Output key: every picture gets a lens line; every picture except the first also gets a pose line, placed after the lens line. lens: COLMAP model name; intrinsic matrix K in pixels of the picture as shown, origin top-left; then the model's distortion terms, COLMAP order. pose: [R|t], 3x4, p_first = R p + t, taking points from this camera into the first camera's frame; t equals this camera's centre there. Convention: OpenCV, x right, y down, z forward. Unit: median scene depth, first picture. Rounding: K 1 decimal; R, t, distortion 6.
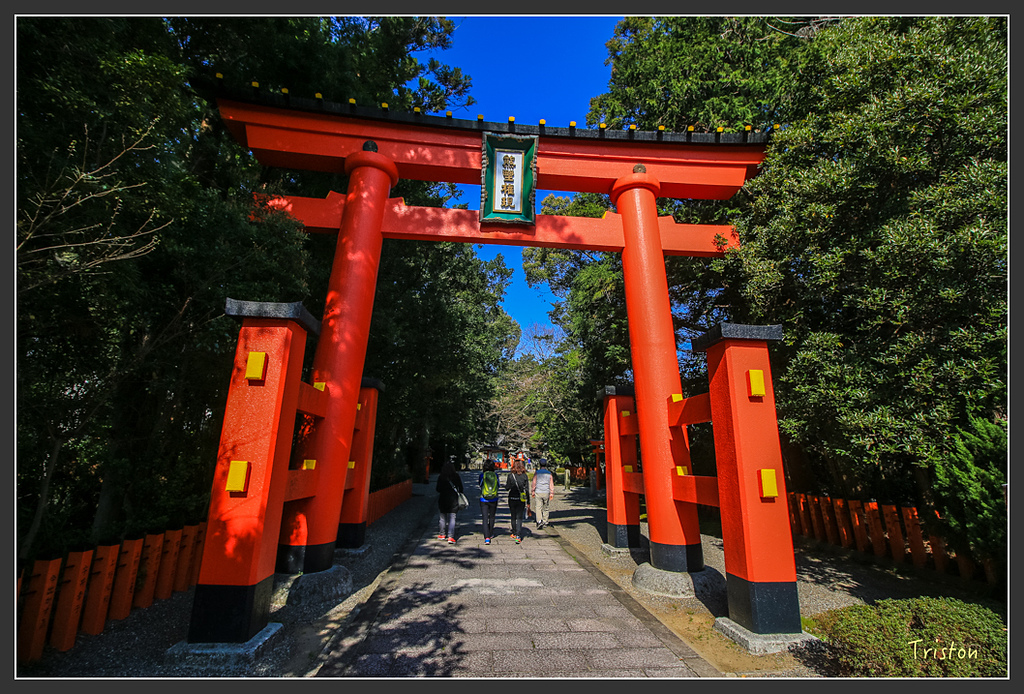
lens RADIAL K [[475.3, 0, 512.0], [0, 475.3, 347.0], [0, 0, 1]] dist [0.000188, 0.000004]
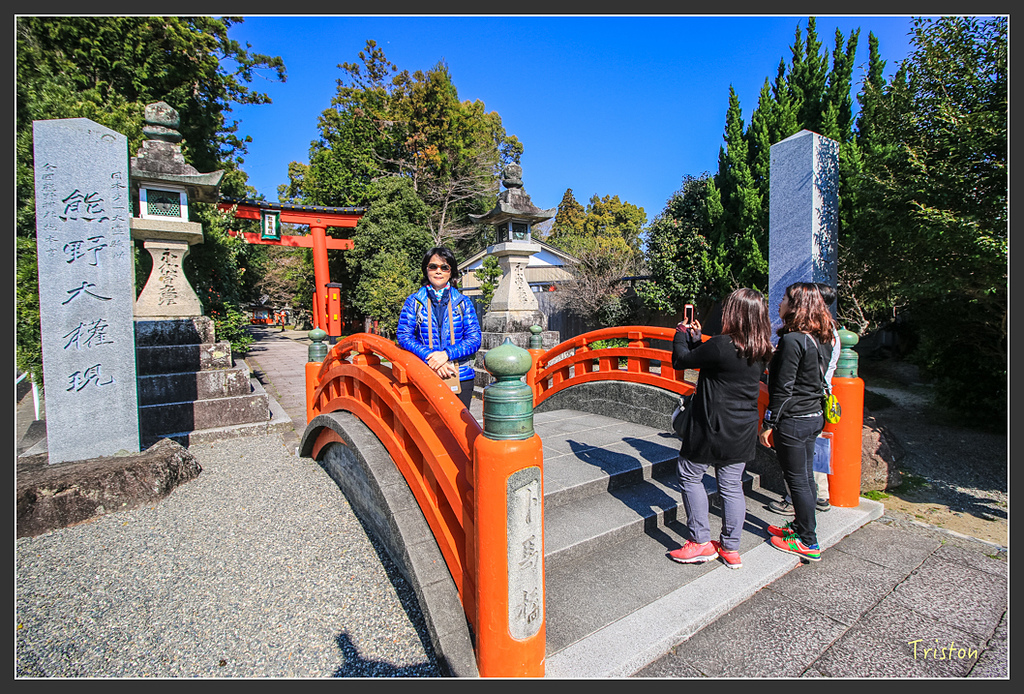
lens RADIAL K [[475.3, 0, 512.0], [0, 475.3, 347.0], [0, 0, 1]] dist [0.000188, 0.000004]
pose [[0.896495, -0.050694, 0.440143, -0.000007], [-0.082227, 0.957136, 0.277722, -0.555073], [-0.435356, -0.285168, 0.853899, -2.391618]]
